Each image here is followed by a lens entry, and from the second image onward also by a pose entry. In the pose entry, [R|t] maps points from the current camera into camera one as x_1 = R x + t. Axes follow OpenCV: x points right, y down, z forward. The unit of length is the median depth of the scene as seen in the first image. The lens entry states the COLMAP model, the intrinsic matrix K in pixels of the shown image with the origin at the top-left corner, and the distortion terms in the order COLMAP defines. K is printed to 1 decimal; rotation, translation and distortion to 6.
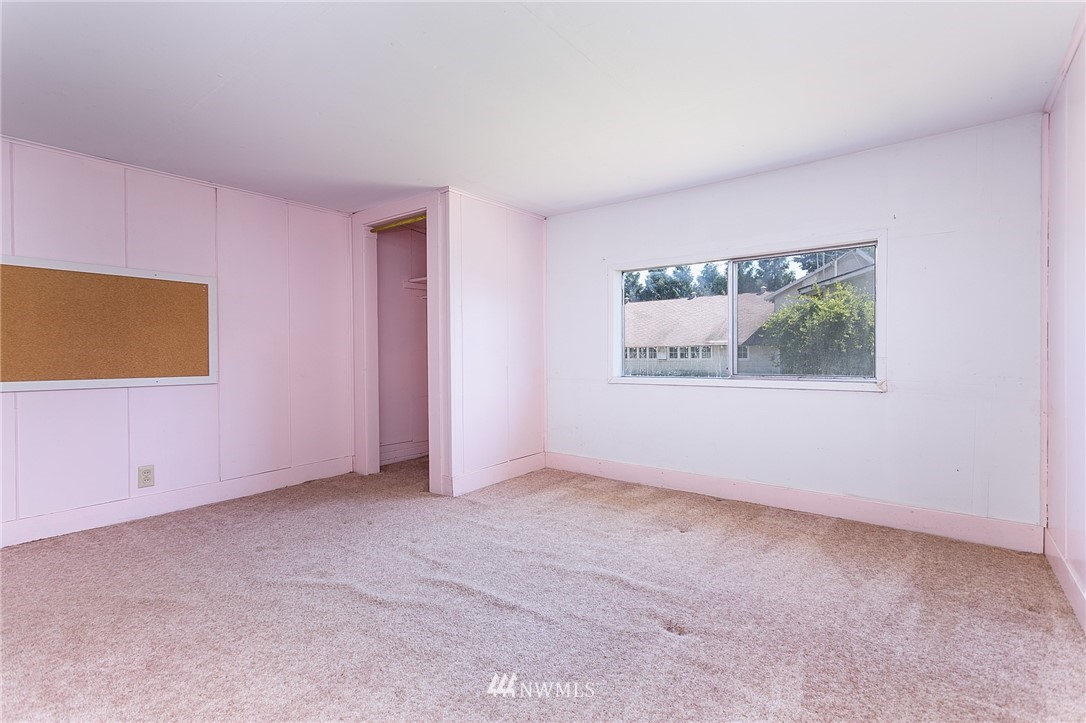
lens RADIAL K [[511.4, 0, 542.2], [0, 511.4, 359.2], [0, 0, 1]] dist [0.000859, 0.000994]
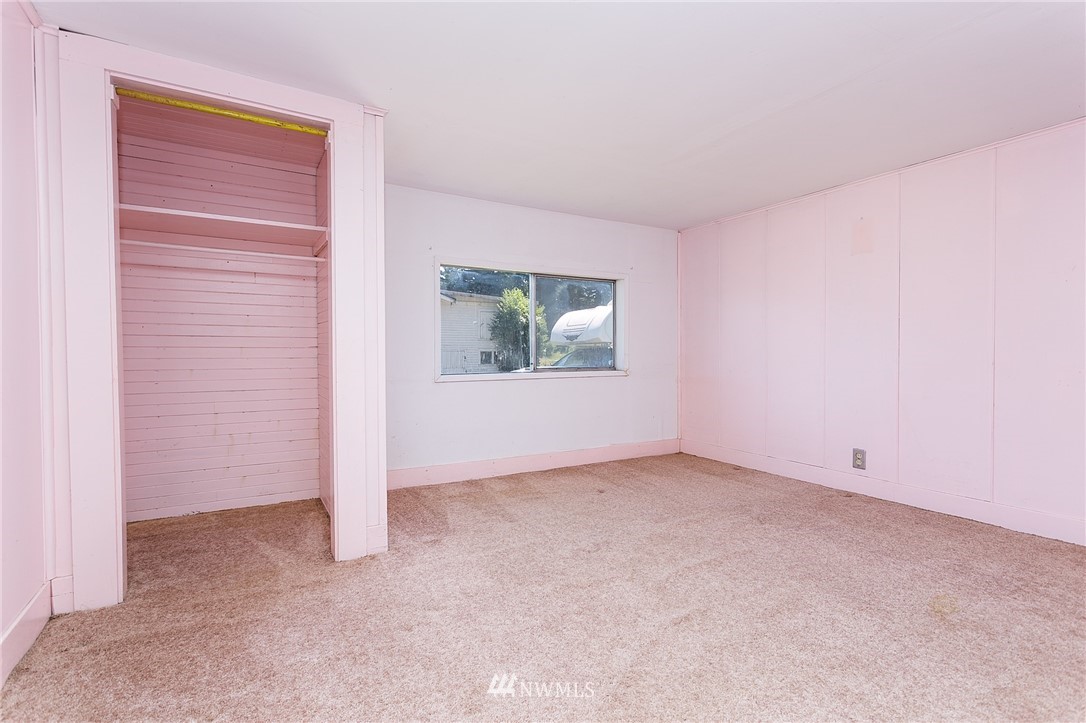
lens RADIAL K [[511.4, 0, 542.2], [0, 511.4, 359.2], [0, 0, 1]] dist [0.000859, 0.000994]
pose [[0.367358, -0.010333, 0.930022, -0.749868], [0.009555, 0.999927, 0.007335, -0.000137], [-0.930031, 0.006192, 0.367430, 0.537698]]
